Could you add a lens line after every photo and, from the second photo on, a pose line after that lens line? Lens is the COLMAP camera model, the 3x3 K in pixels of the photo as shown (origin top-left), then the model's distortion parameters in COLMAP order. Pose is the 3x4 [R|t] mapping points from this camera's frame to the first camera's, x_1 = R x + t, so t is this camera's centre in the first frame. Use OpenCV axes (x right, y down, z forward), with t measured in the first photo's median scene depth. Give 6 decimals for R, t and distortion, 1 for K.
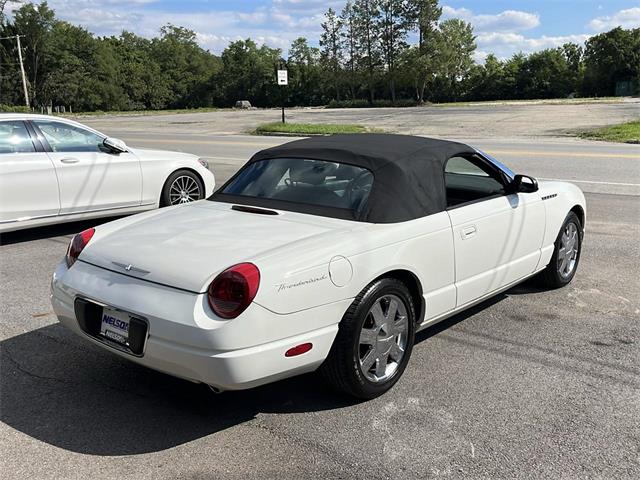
lens RADIAL K [[627.3, 0, 320.0], [0, 627.3, 240.0], [0, 0, 1]] dist [0.042323, -0.020931]
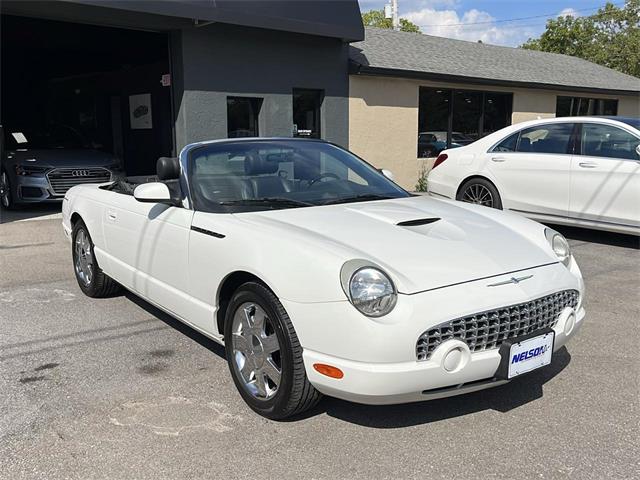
lens RADIAL K [[627.3, 0, 320.0], [0, 627.3, 240.0], [0, 0, 1]] dist [0.042323, -0.020931]
pose [[-0.220451, 0.182213, -0.958228, 0.159989], [-0.196540, 0.953949, 0.226615, -0.038561], [0.955392, 0.238287, -0.174487, 0.201005]]
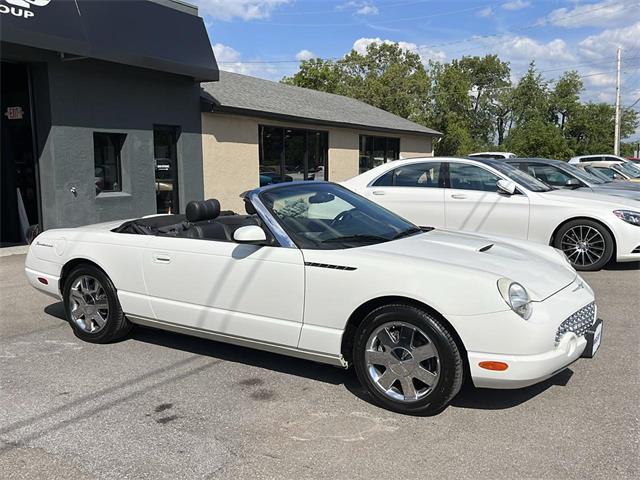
lens RADIAL K [[627.3, 0, 320.0], [0, 627.3, 240.0], [0, 0, 1]] dist [0.042323, -0.020931]
pose [[0.157177, 0.139405, -0.977682, 0.181940], [-0.204438, 0.973135, 0.105890, -0.029401], [0.966178, 0.183232, 0.181455, 0.136948]]
